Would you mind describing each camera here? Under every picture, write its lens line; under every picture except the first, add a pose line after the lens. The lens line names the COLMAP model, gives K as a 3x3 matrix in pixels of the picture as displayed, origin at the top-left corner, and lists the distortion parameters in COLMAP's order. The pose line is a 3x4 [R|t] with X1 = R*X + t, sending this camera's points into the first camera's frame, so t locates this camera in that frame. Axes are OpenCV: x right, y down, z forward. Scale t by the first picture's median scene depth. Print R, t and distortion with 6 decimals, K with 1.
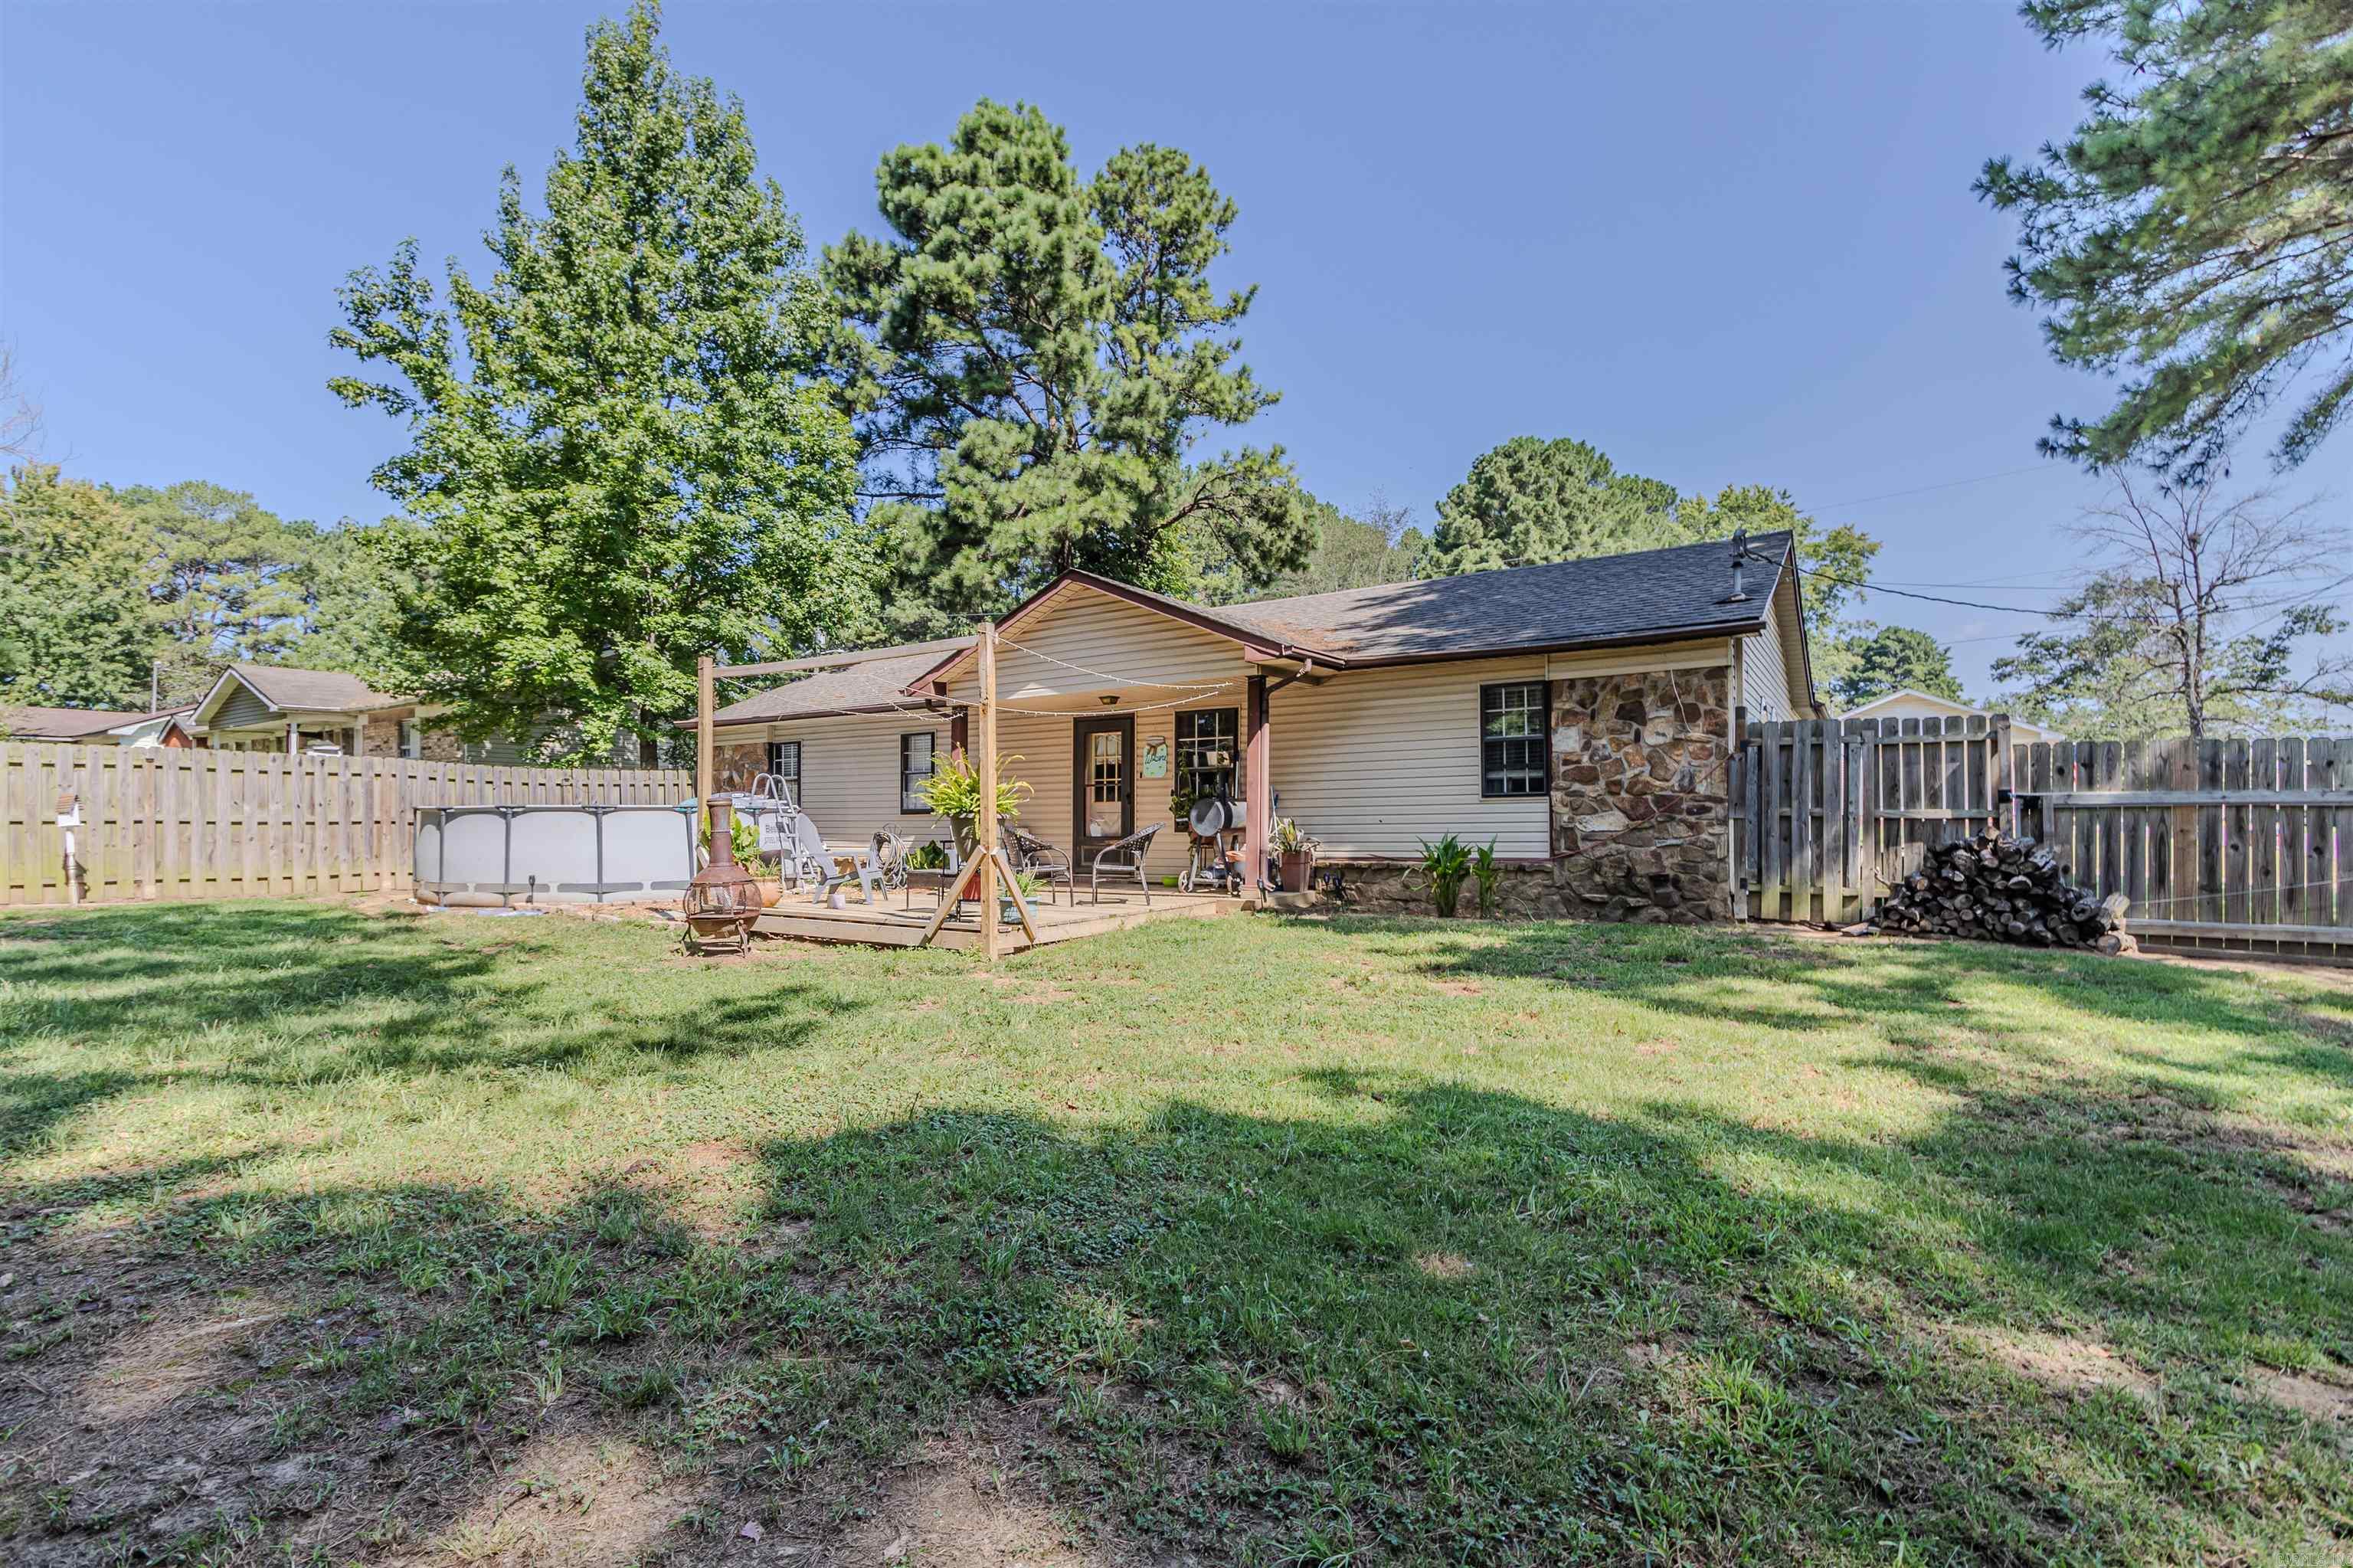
lens RADIAL K [[1108.0, 0, 1188.2], [0, 1108.0, 825.3], [0, 0, 1]] dist [0.002280, -0.000469]
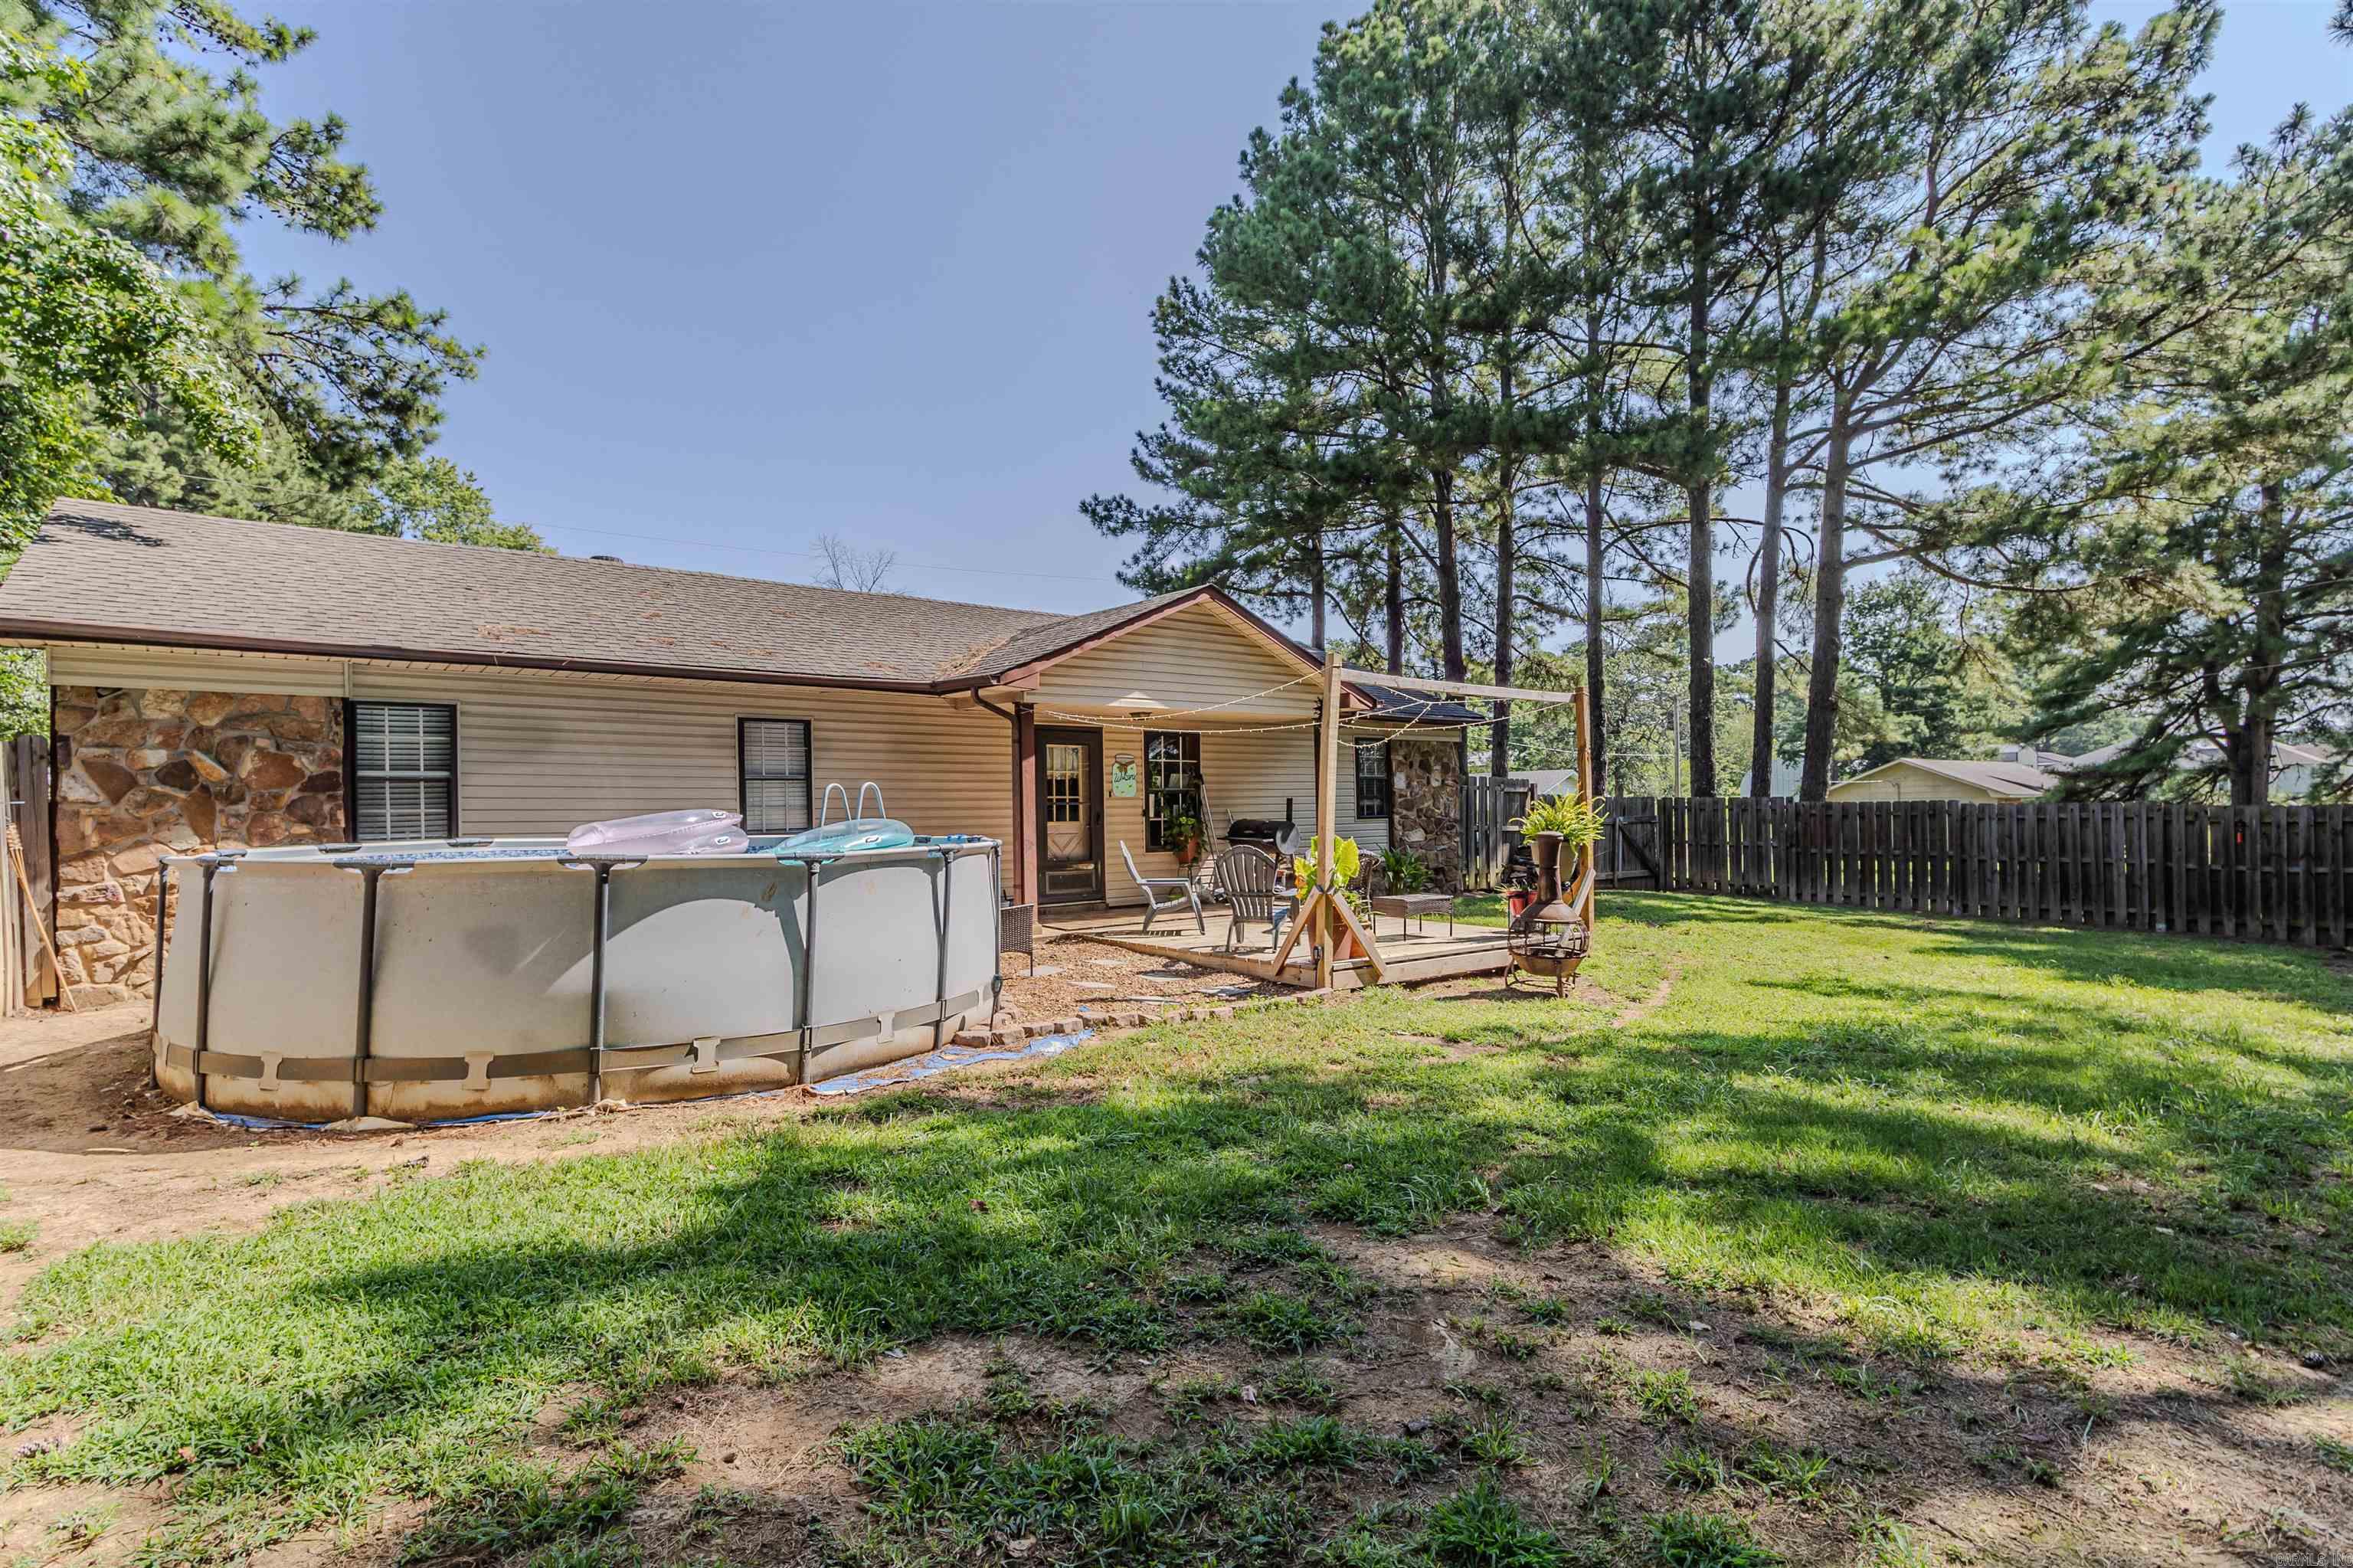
lens RADIAL K [[1108.0, 0, 1188.2], [0, 1108.0, 825.3], [0, 0, 1]] dist [0.002280, -0.000469]
pose [[0.305132, -0.012780, 0.952224, -0.925657], [0.007381, 0.999912, 0.011055, -0.028360], [-0.952282, 0.003655, 0.305199, 0.647353]]
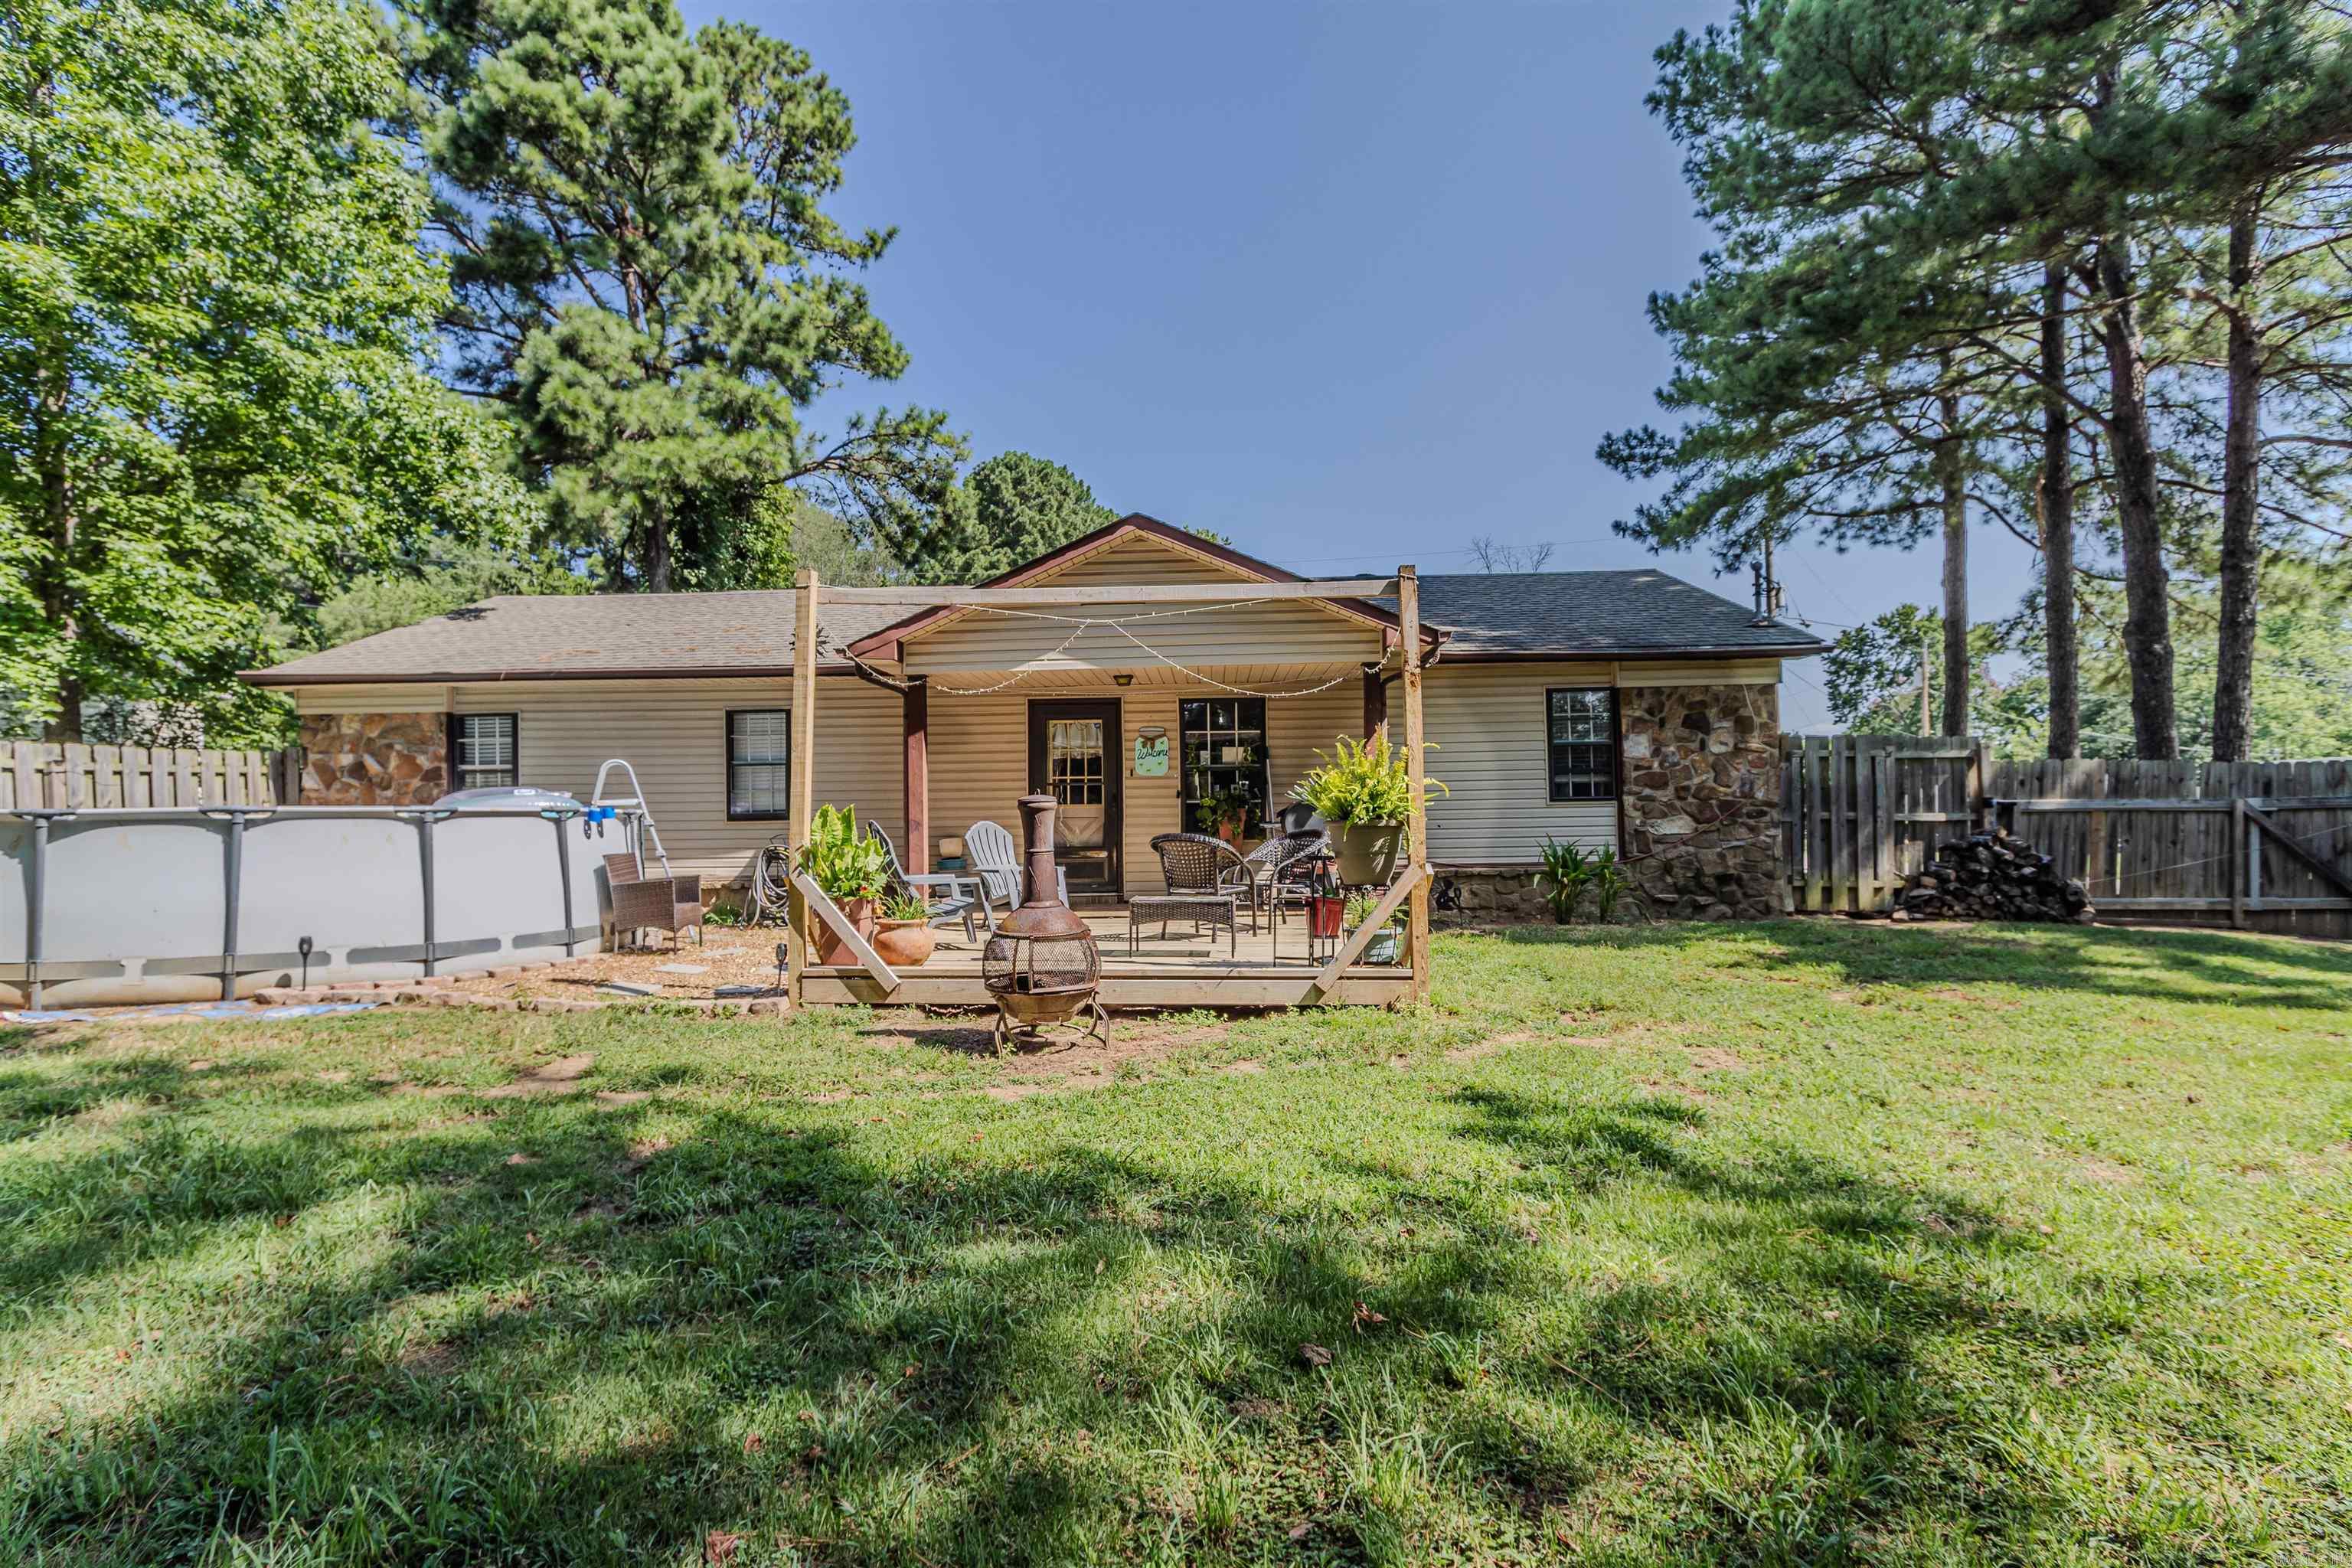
lens RADIAL K [[1084.0, 0, 1252.0], [0, 1084.0, 831.5], [0, 0, 1]] dist [0.007889, -0.008137]
pose [[0.855424, -0.009252, 0.517846, -0.388351], [0.007844, 0.999957, 0.004909, -0.004324], [-0.517869, -0.000137, 0.855460, 0.254790]]
